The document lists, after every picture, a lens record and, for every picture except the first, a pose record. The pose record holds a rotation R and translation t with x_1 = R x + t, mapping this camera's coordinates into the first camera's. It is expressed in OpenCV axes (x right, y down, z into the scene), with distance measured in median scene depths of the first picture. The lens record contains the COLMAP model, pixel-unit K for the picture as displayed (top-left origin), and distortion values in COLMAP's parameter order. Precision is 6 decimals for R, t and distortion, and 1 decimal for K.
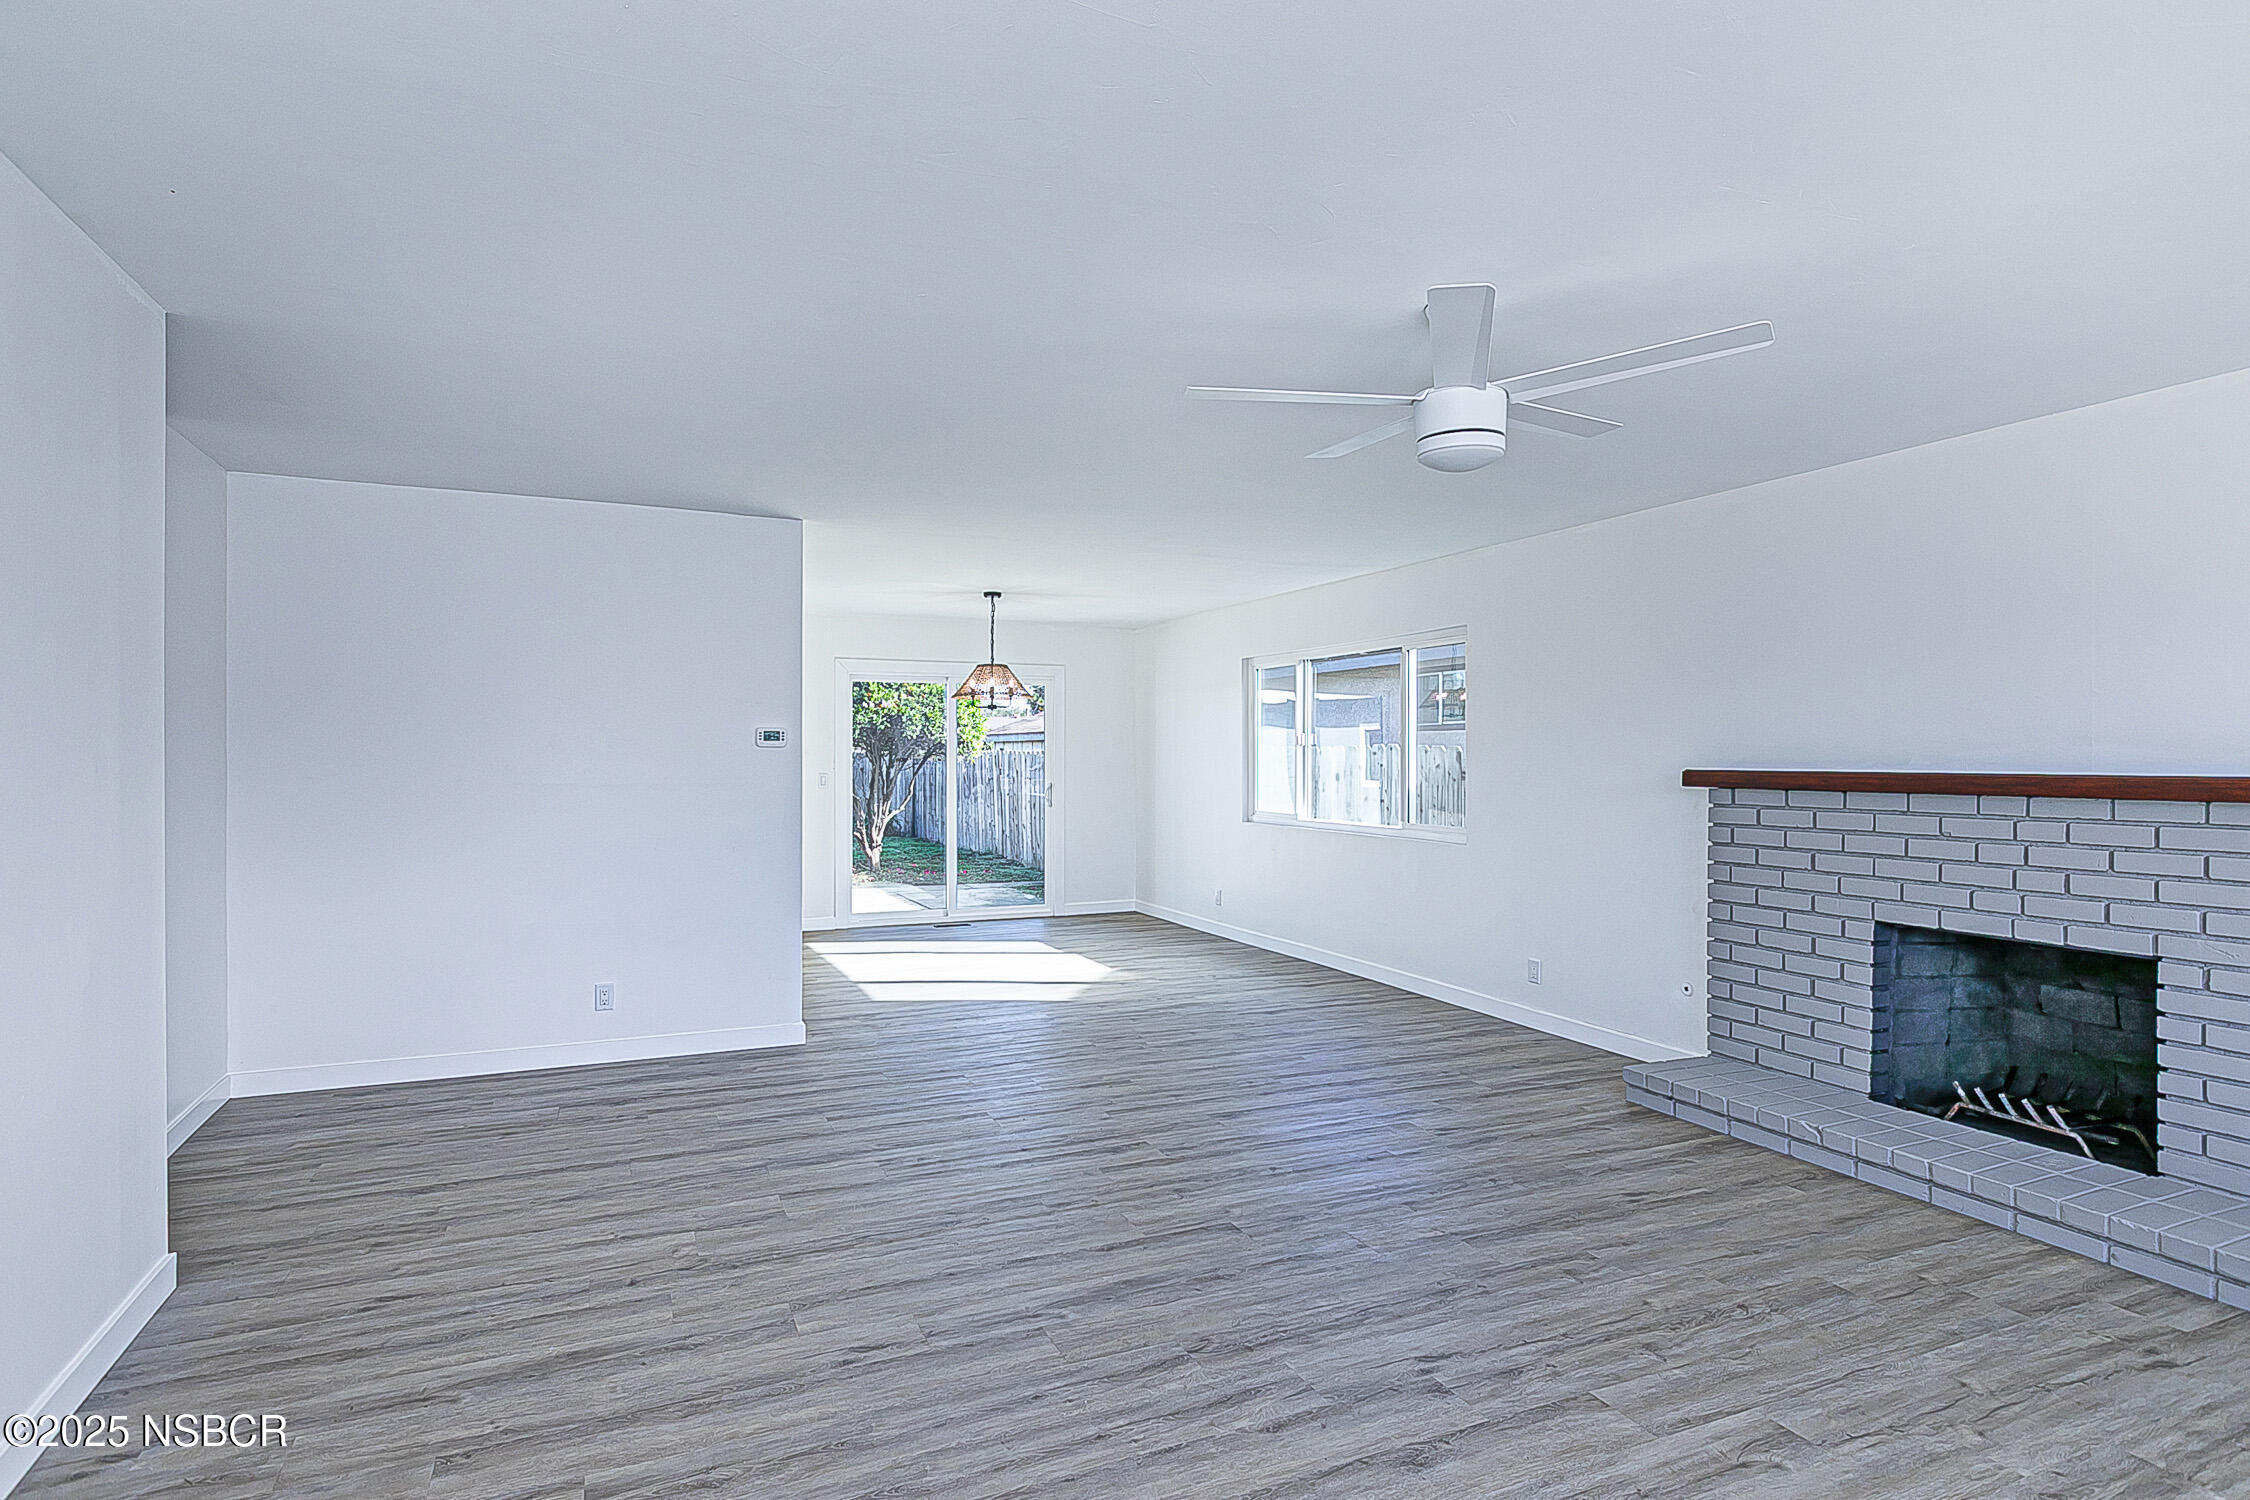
lens RADIAL K [[1189.2, 0, 1130.7], [0, 1189.2, 755.6], [0, 0, 1]] dist [0.004096, 0.000216]
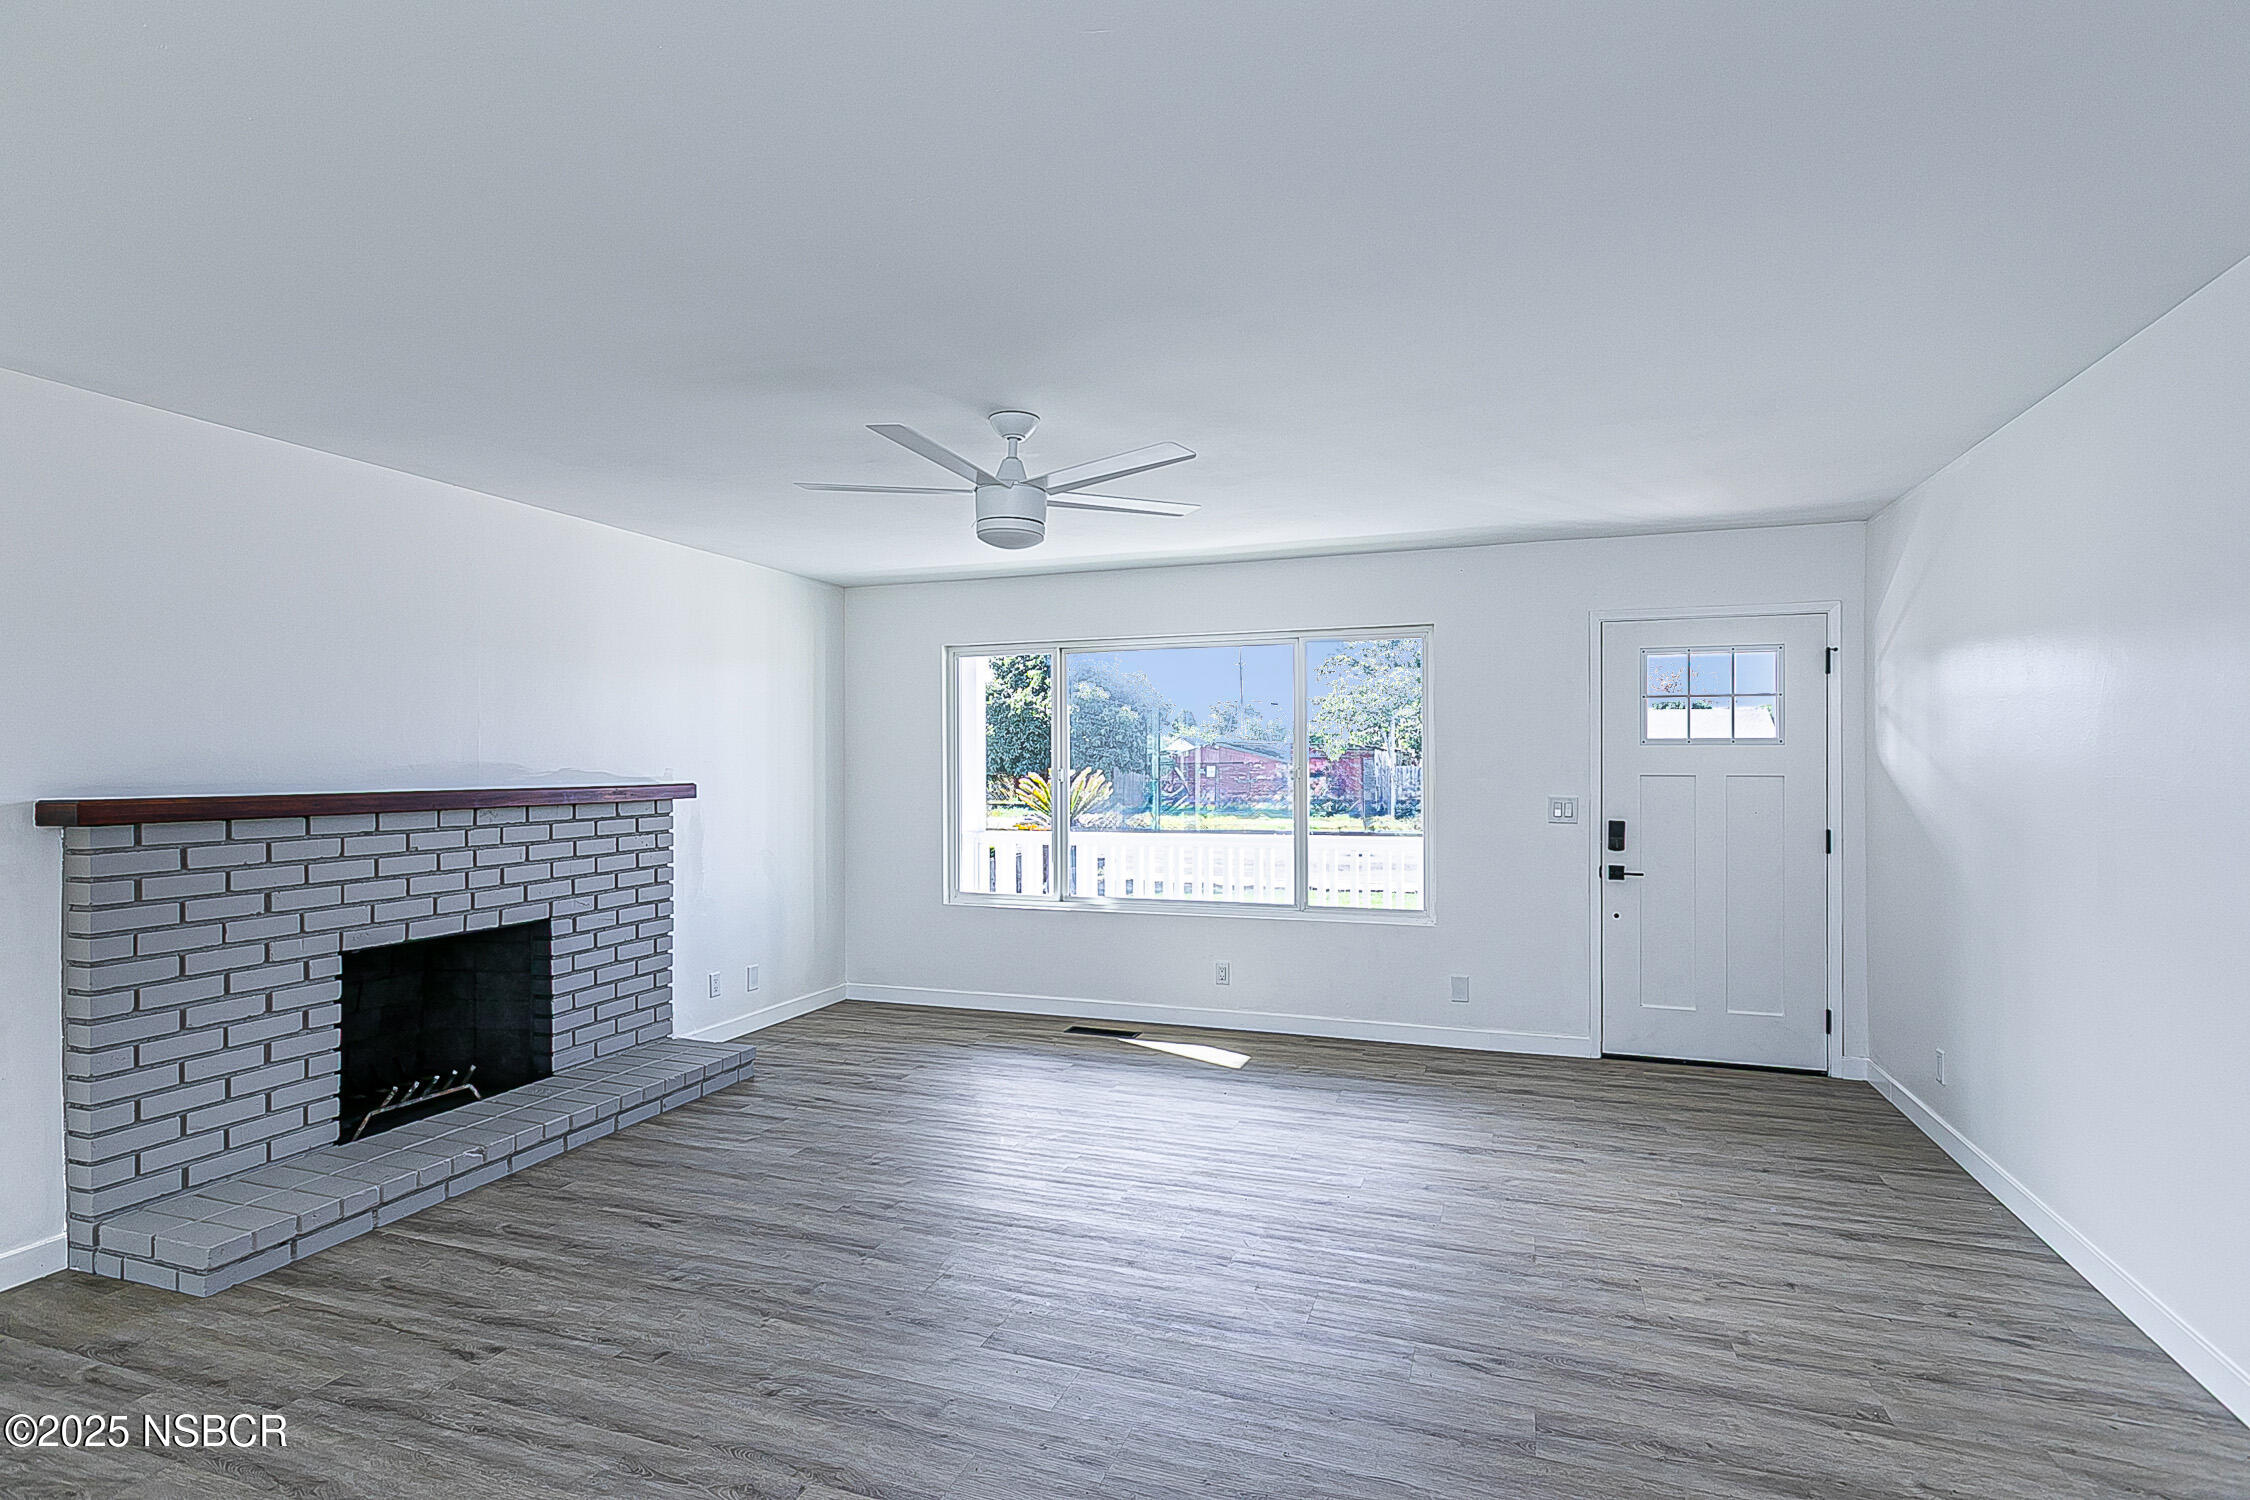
lens RADIAL K [[1117.8, 0, 1125.9], [0, 1117.8, 754.5], [0, 0, 1]] dist [-0.018889, -0.000394]
pose [[-0.729870, 0.009521, 0.683520, -0.453565], [0.005598, 0.999953, -0.007950, -0.006670], [-0.683563, -0.001976, -0.729889, 1.311199]]
